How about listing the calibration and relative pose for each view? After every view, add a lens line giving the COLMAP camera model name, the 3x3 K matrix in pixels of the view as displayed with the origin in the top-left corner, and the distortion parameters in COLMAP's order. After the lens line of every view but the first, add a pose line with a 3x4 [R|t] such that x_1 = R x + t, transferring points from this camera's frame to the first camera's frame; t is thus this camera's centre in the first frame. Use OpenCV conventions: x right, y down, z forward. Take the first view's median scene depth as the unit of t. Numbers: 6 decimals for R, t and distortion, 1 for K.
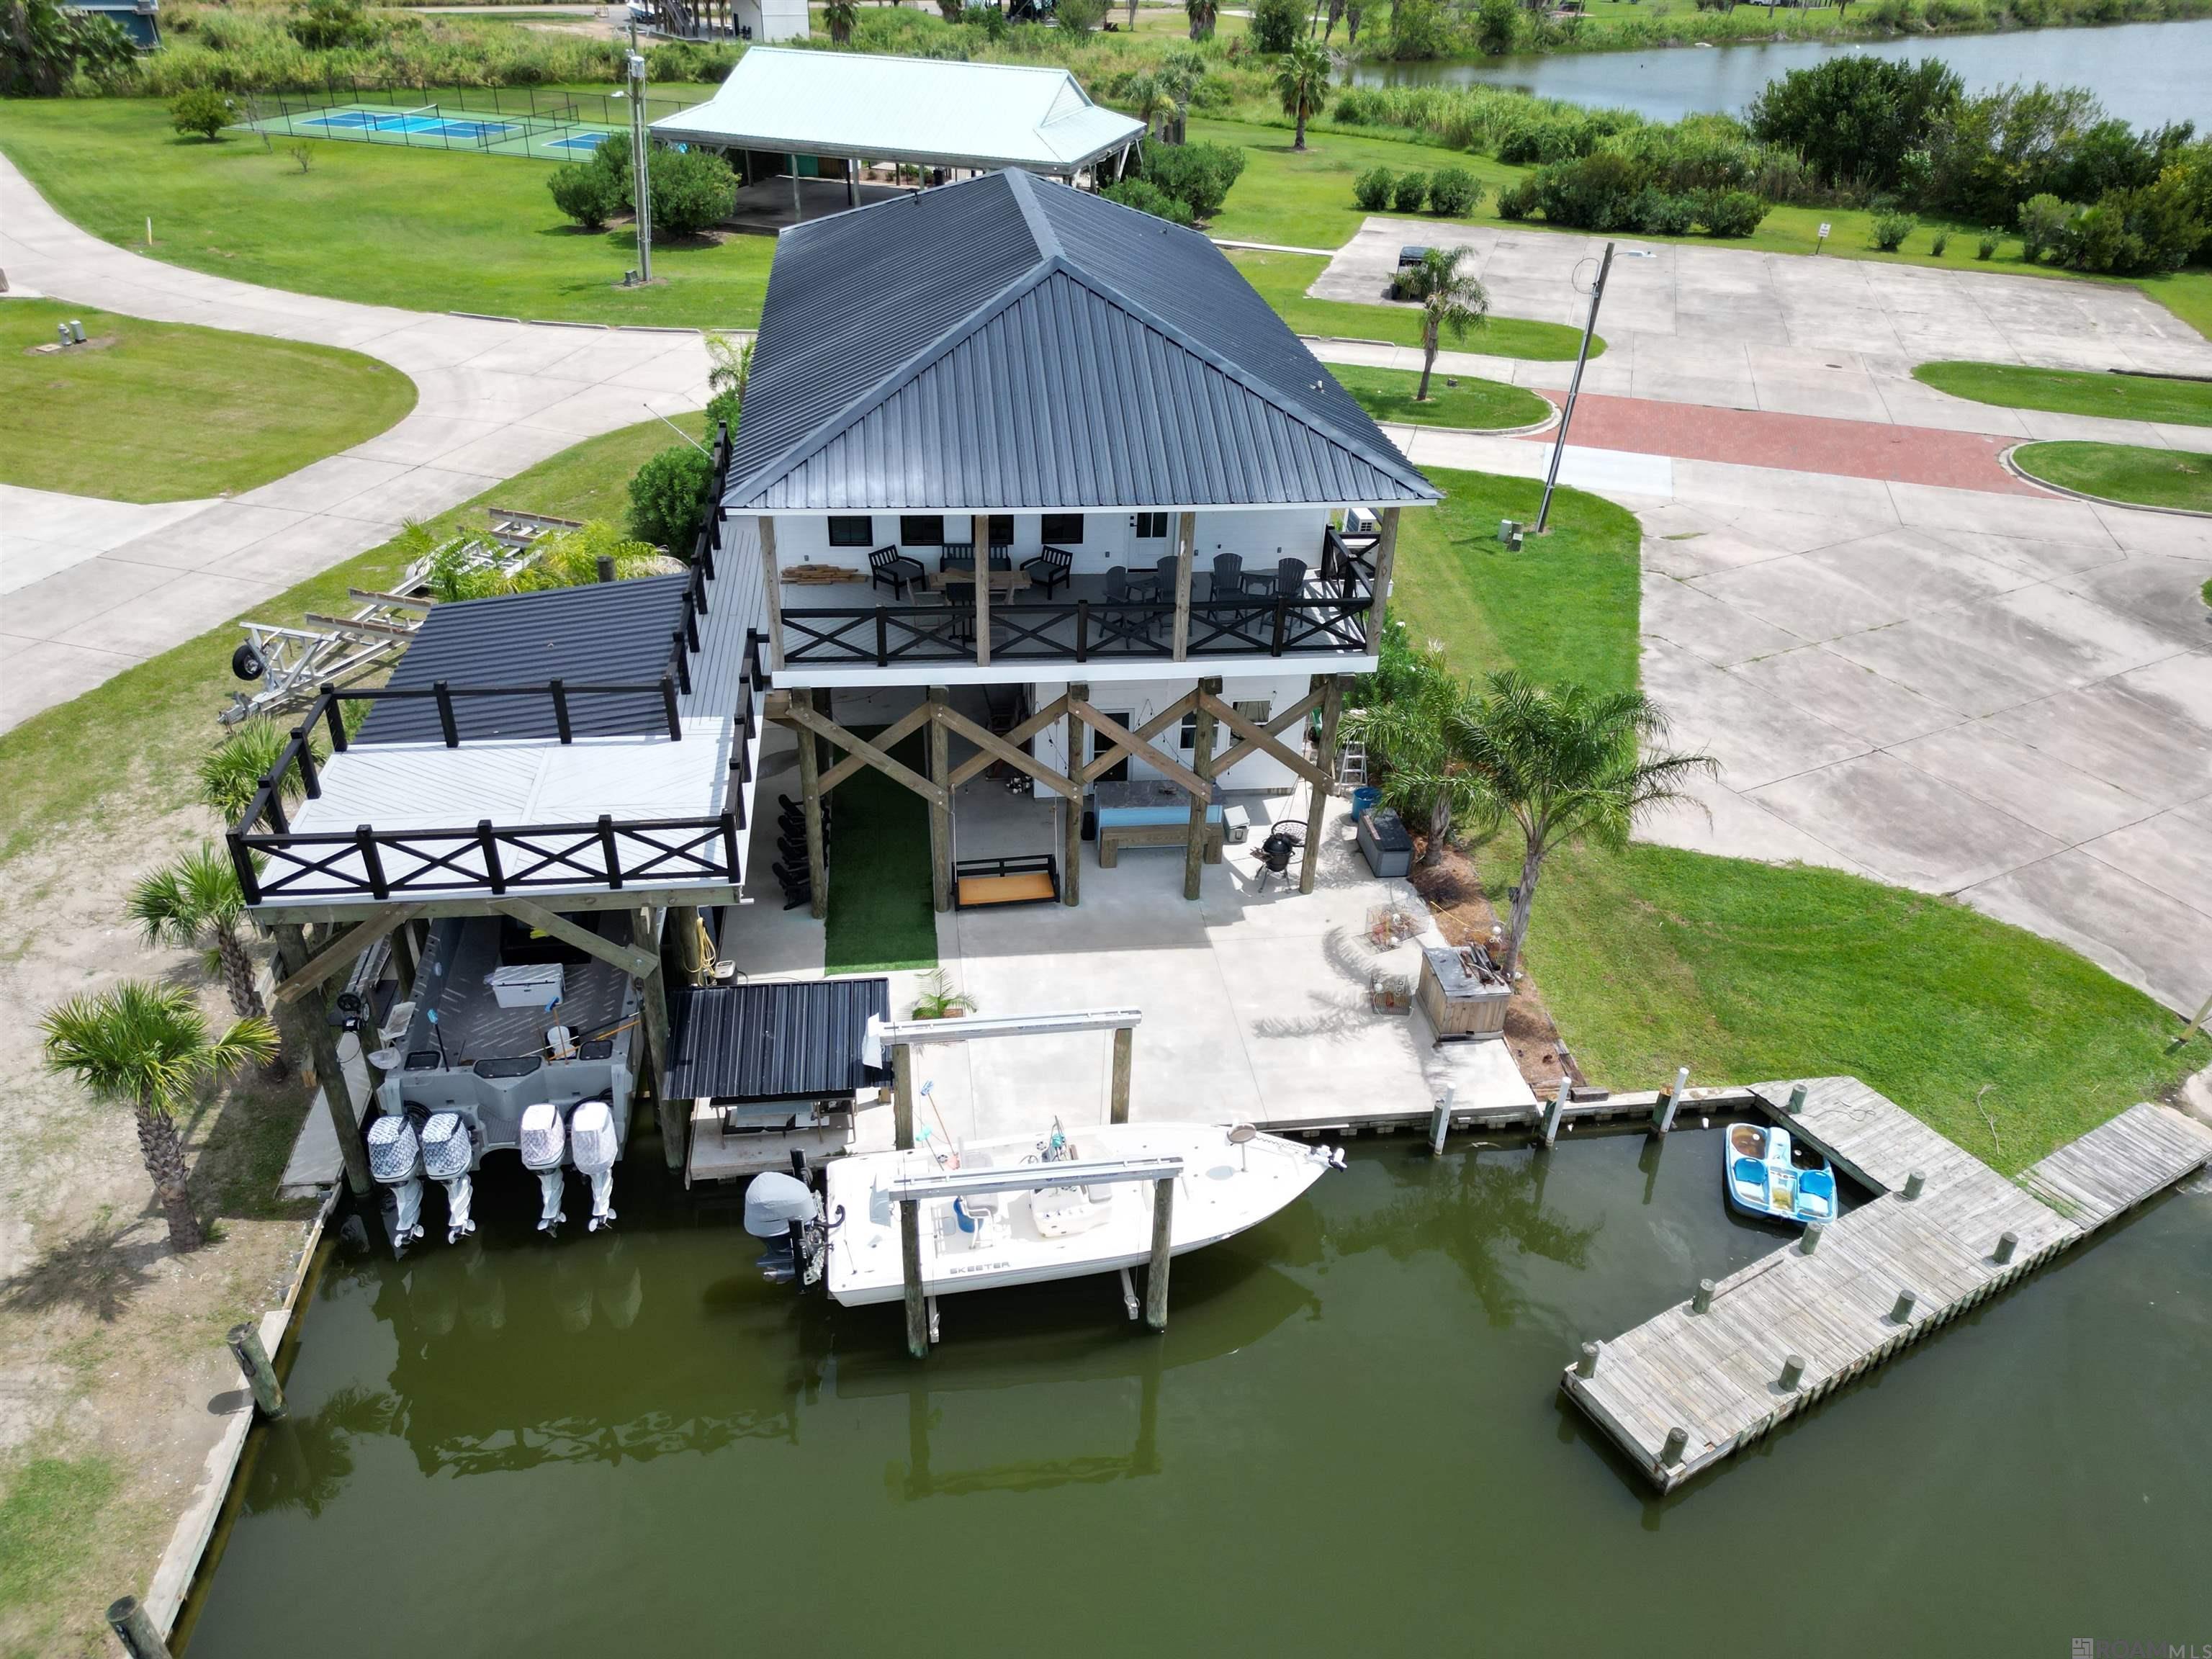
lens RADIAL K [[1549.8, 0, 1116.4], [0, 1549.8, 826.6], [0, 0, 1]] dist [0.068367, -0.060954]
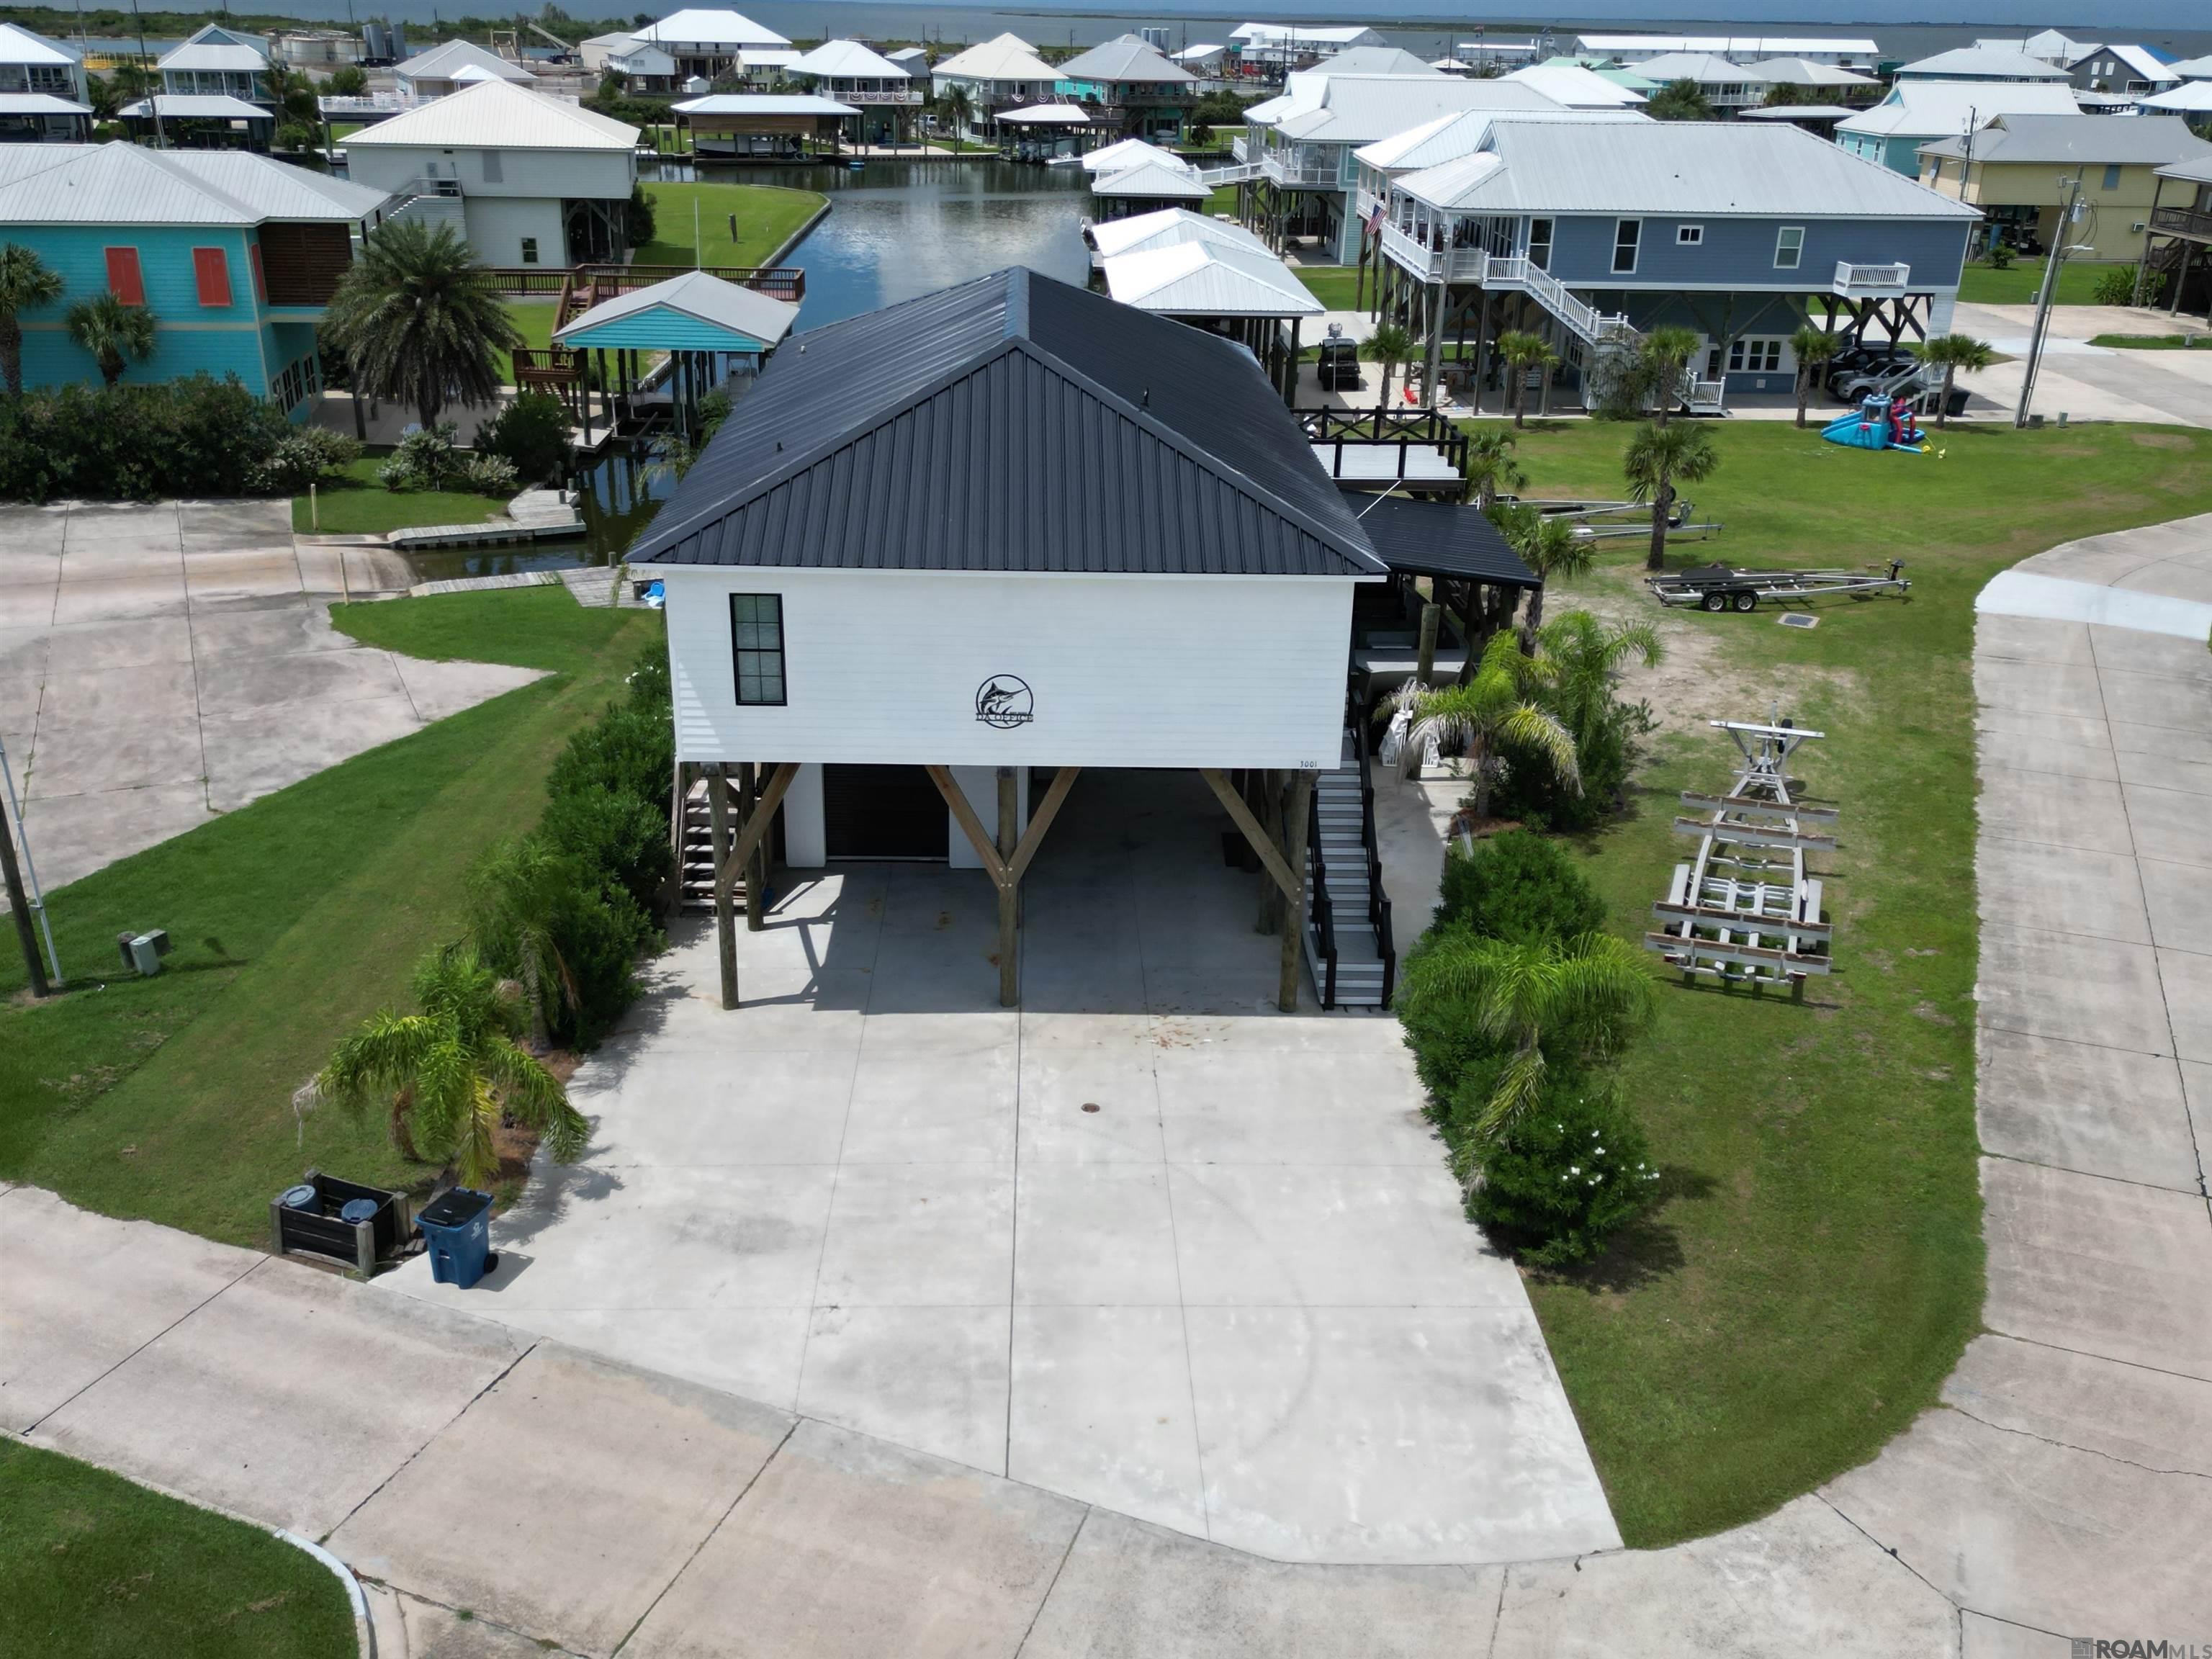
lens RADIAL K [[1931.7, 0, 1106.0], [0, 1931.7, 829.5], [0, 0, 1]] dist [0.094180, -0.104579]
pose [[-0.993699, -0.088704, 0.068517, -0.245275], [0.004726, 0.577596, 0.816309, -1.272872], [-0.111985, 0.811489, -0.573537, 2.087394]]
